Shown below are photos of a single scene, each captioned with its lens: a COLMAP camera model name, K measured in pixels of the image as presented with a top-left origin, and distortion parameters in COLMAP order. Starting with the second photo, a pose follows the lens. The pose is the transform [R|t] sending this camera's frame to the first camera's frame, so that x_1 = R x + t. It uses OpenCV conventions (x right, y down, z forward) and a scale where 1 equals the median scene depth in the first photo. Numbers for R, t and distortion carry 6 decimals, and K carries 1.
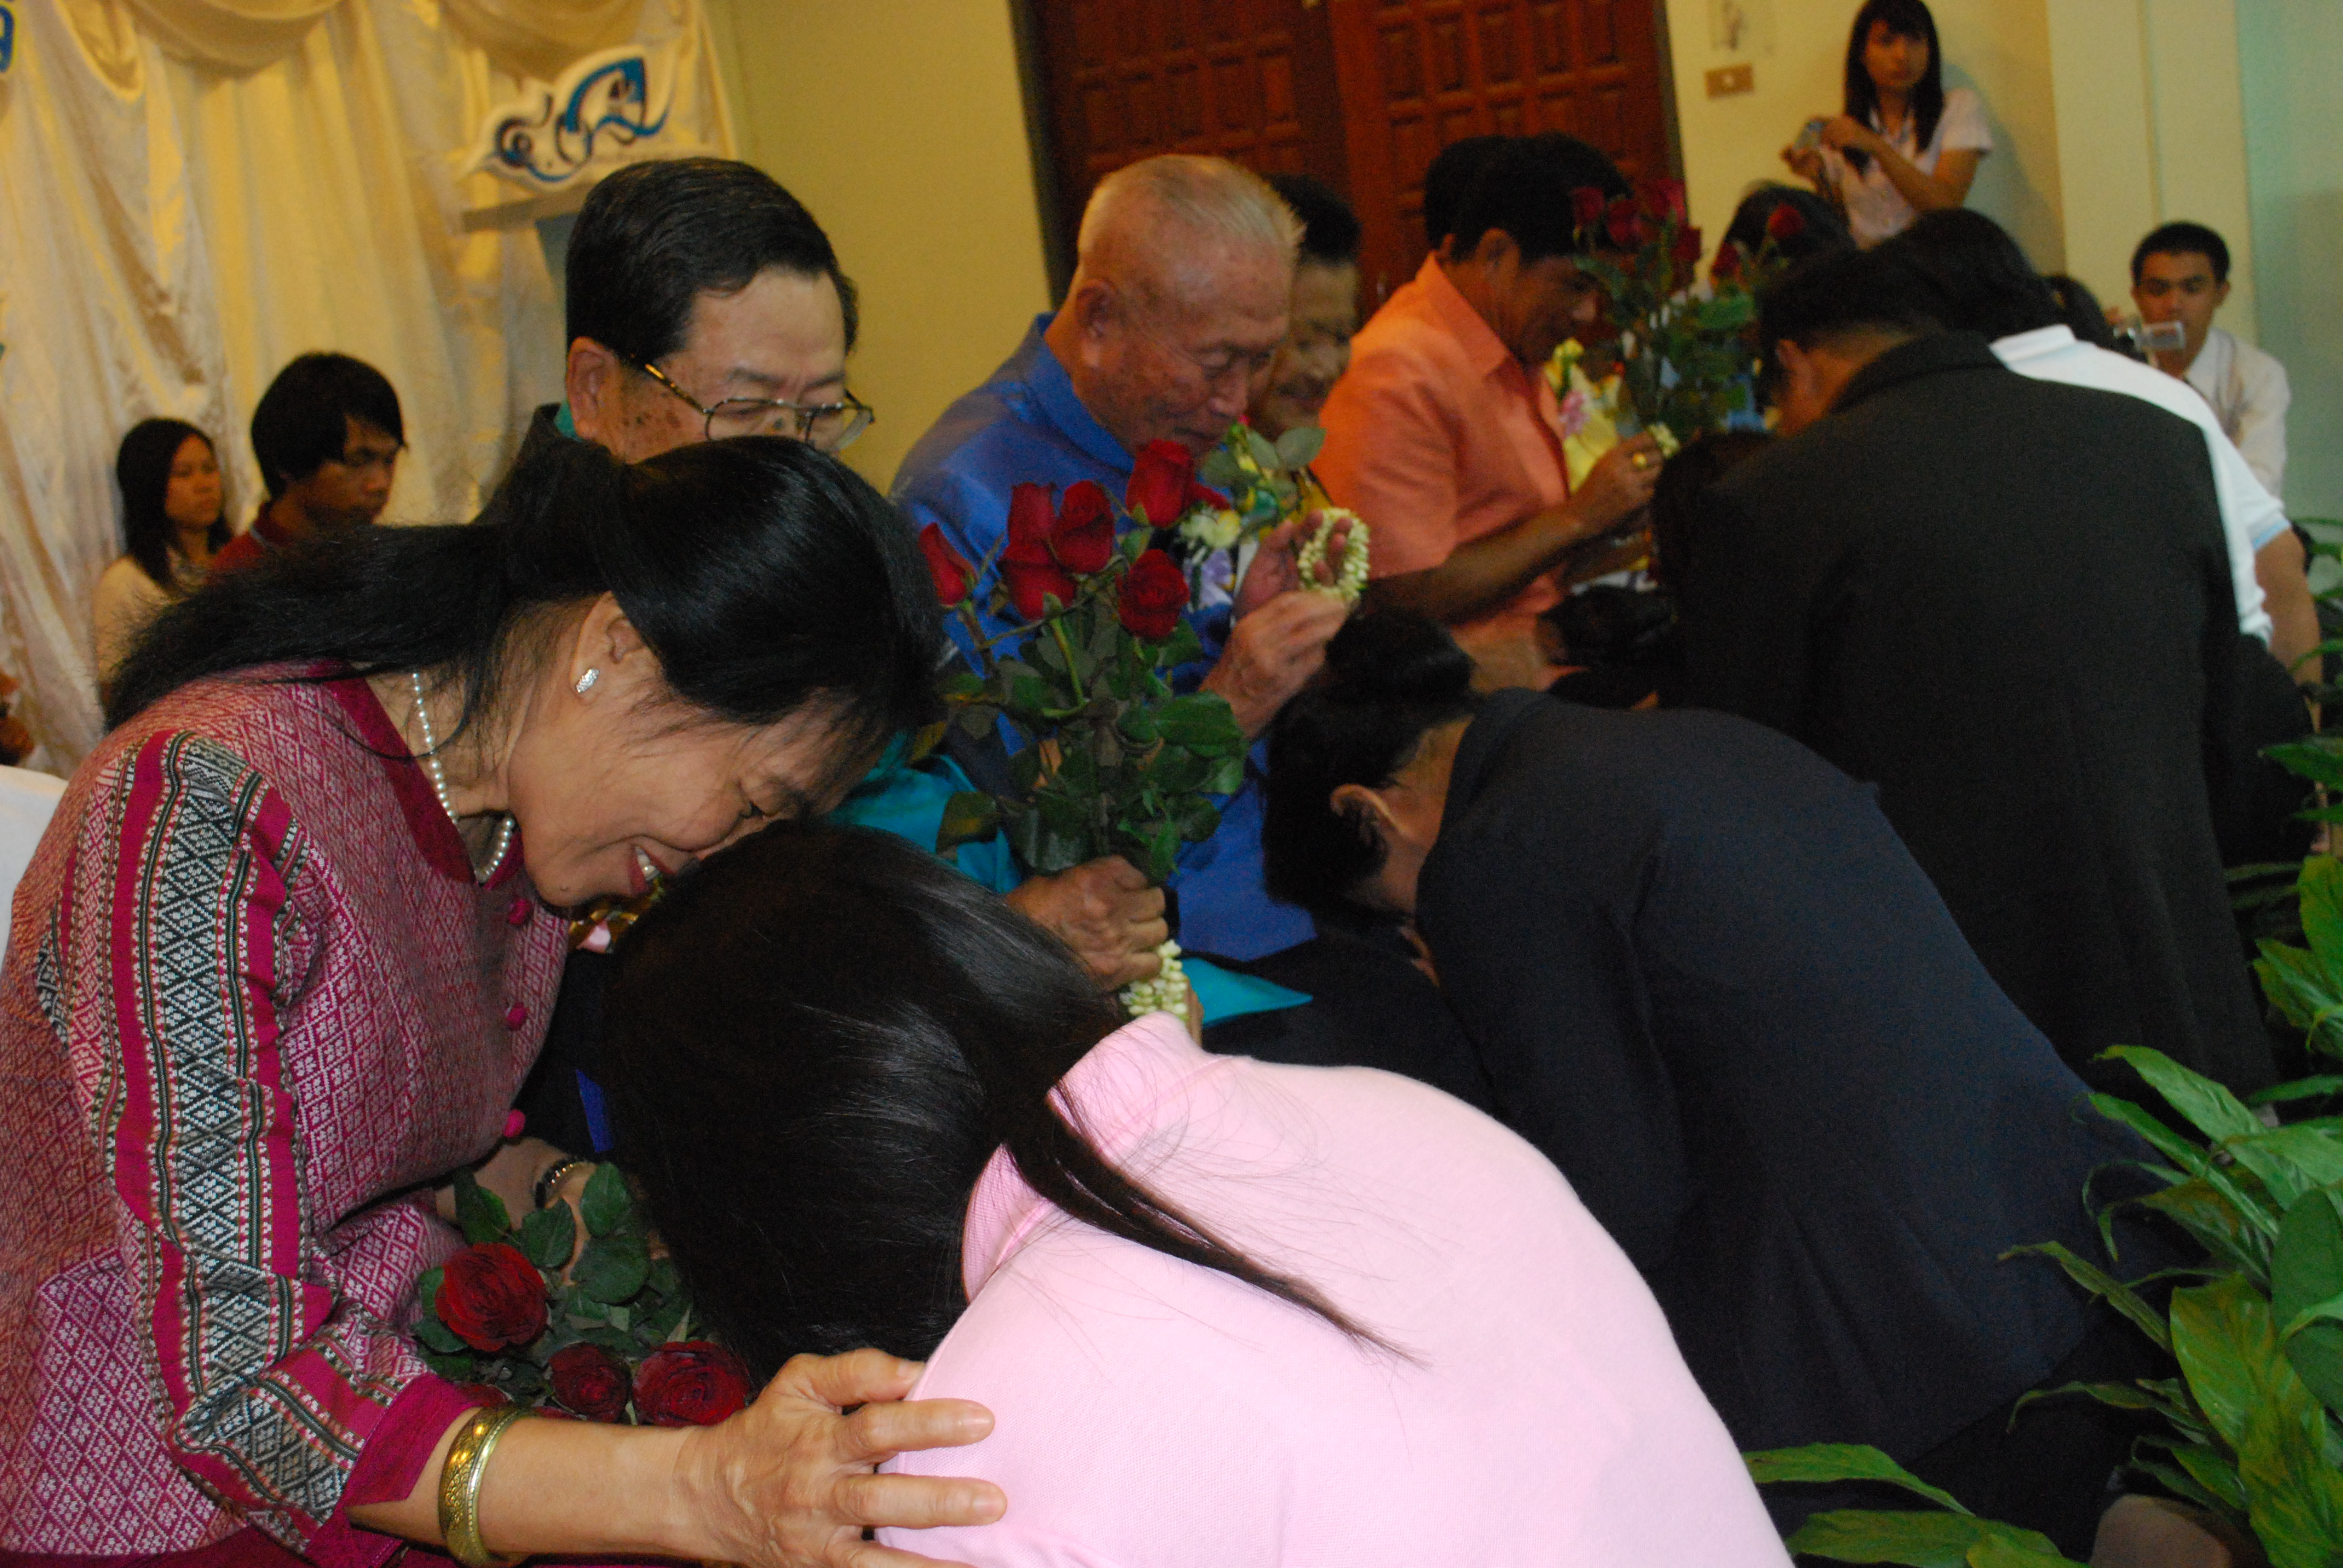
lens RADIAL K [[2604.6, 0, 1224.7], [0, 2604.6, 785.1], [0, 0, 1]] dist [-0.073580, 0.058568]
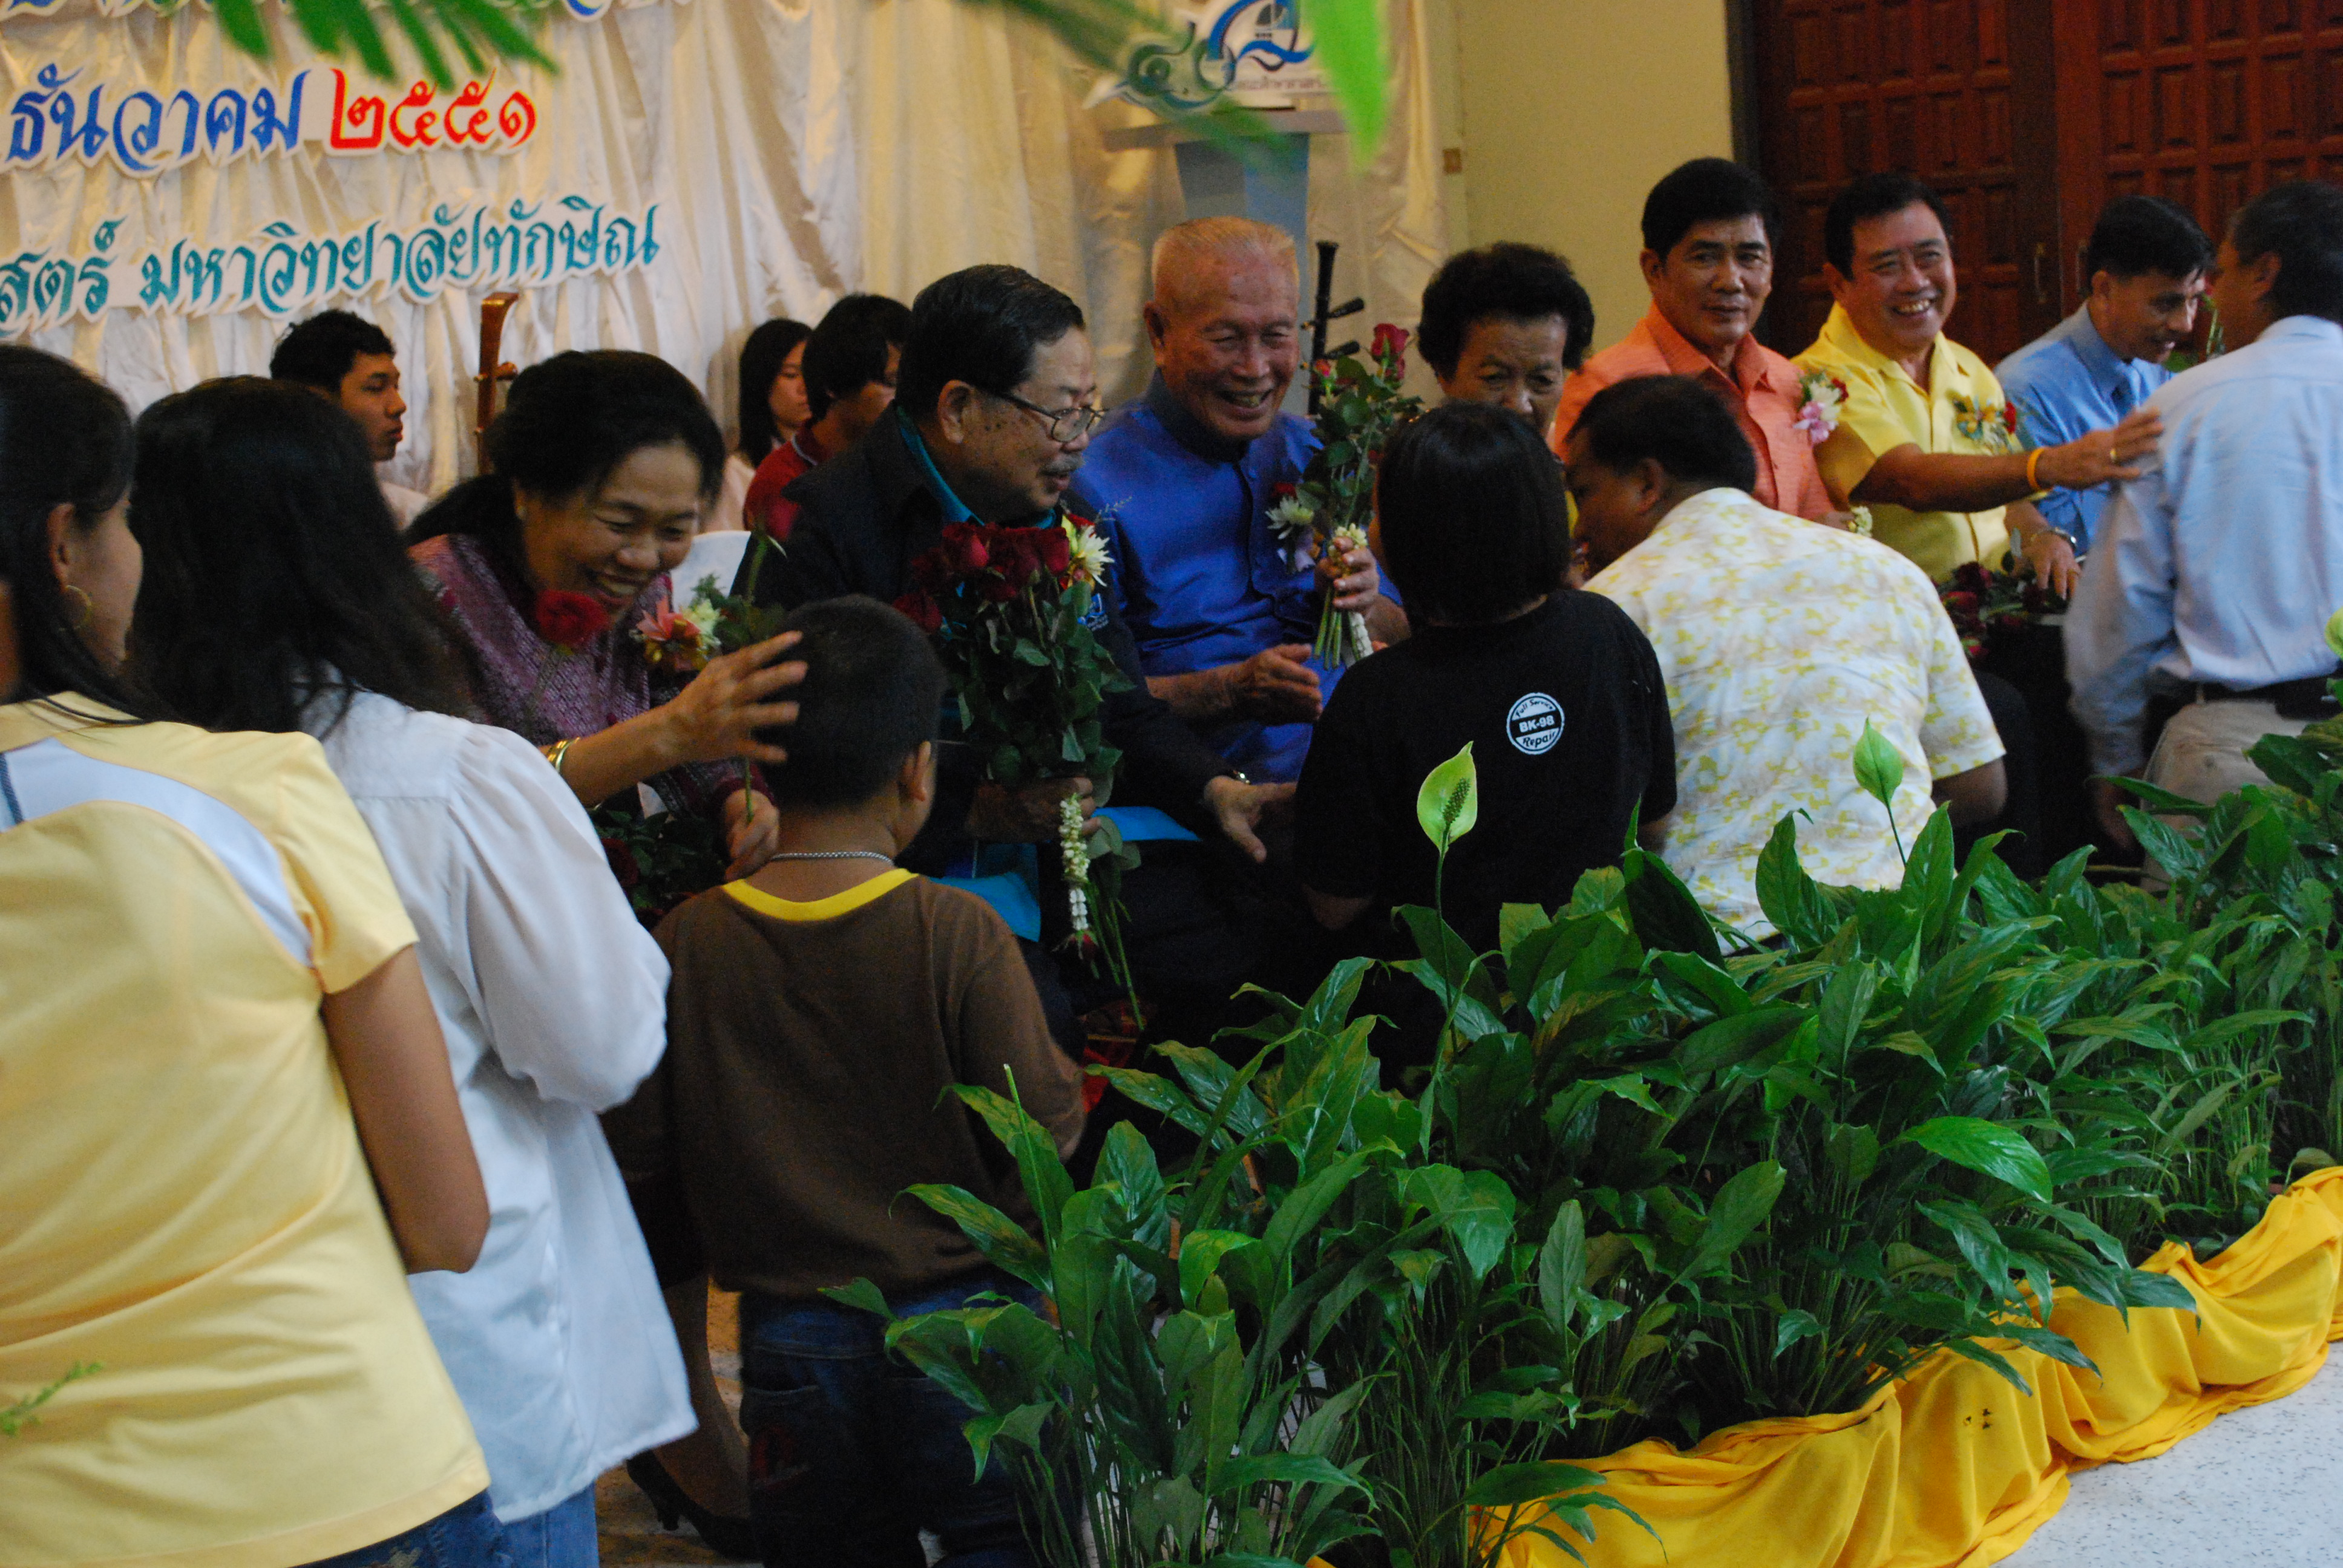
lens RADIAL K [[3332.0, 0, 1169.7], [0, 3332.0, 785.9], [0, 0, 1]] dist [-0.033265, 0.039606]
pose [[0.936280, 0.117286, -0.331094, 0.194759], [-0.112710, 0.993078, 0.033060, -0.011842], [0.332680, 0.006365, 0.943018, -0.229214]]
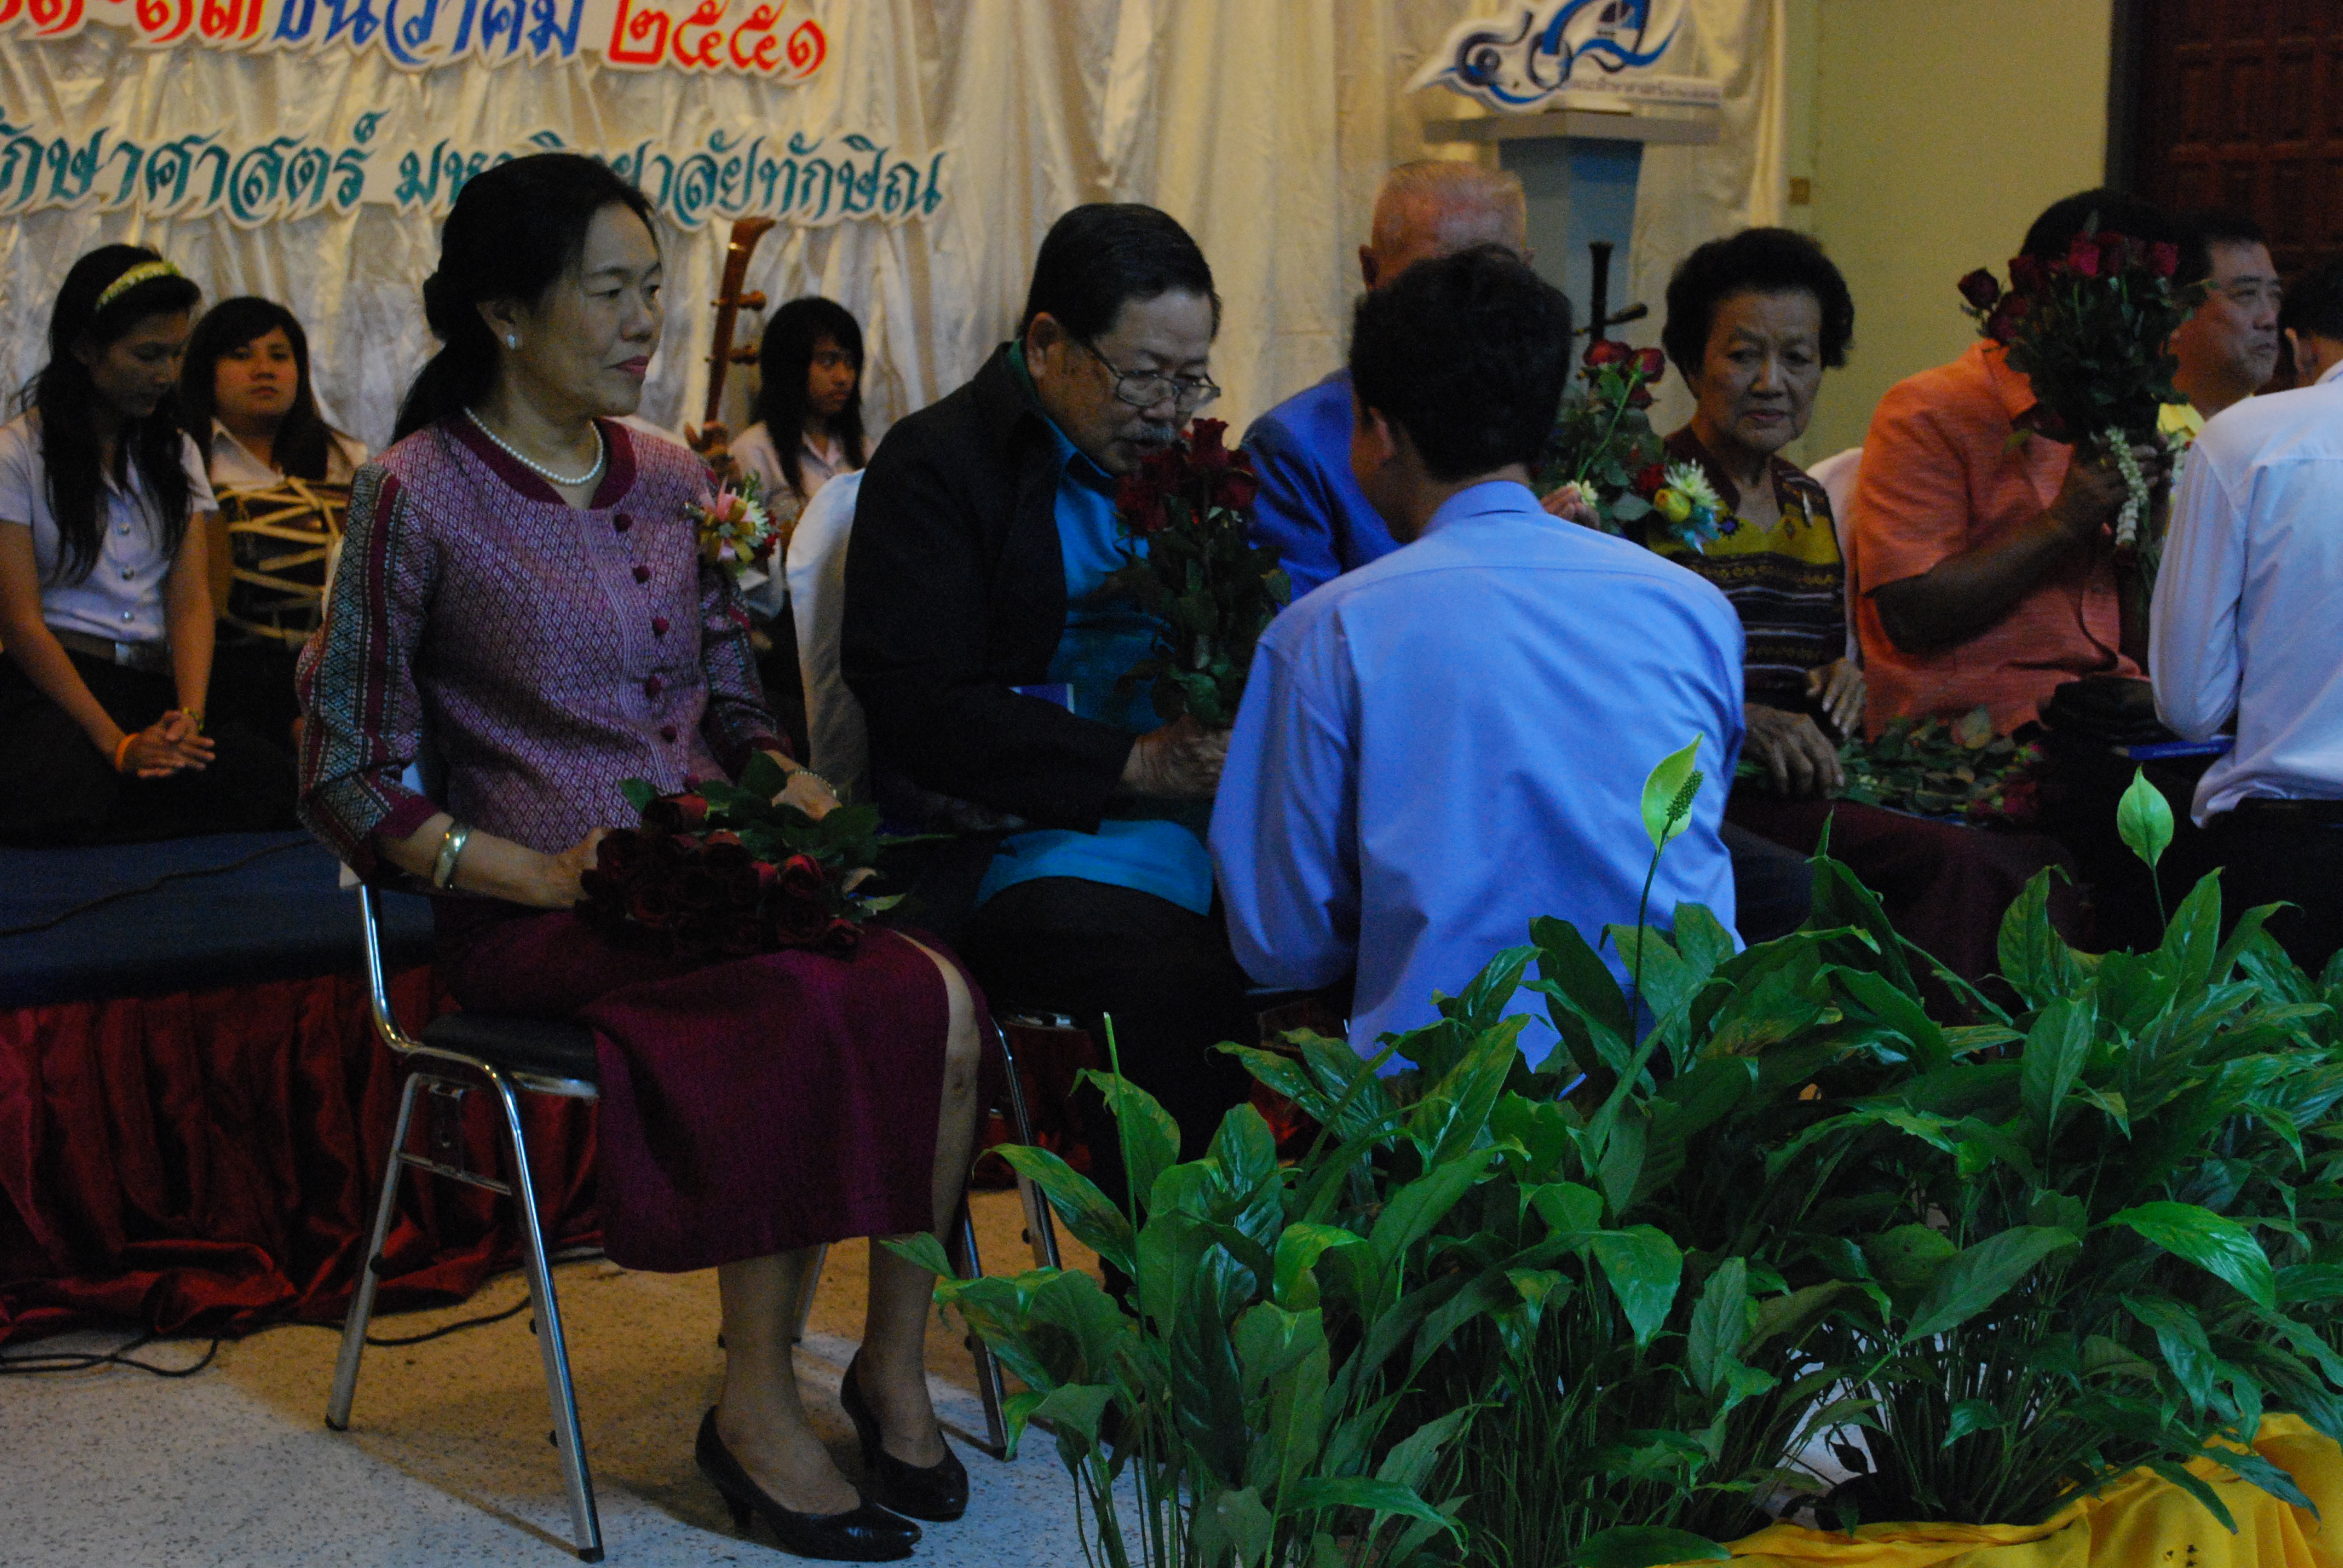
lens RADIAL K [[3498.4, 0, 1171.5], [0, 3498.4, 784.0], [0, 0, 1]] dist [-0.022145, 0.032003]
pose [[0.888313, 0.205417, -0.410735, 0.204656], [-0.211771, 0.976842, 0.030534, -0.001449], [0.407496, 0.059858, 0.911243, -0.205509]]
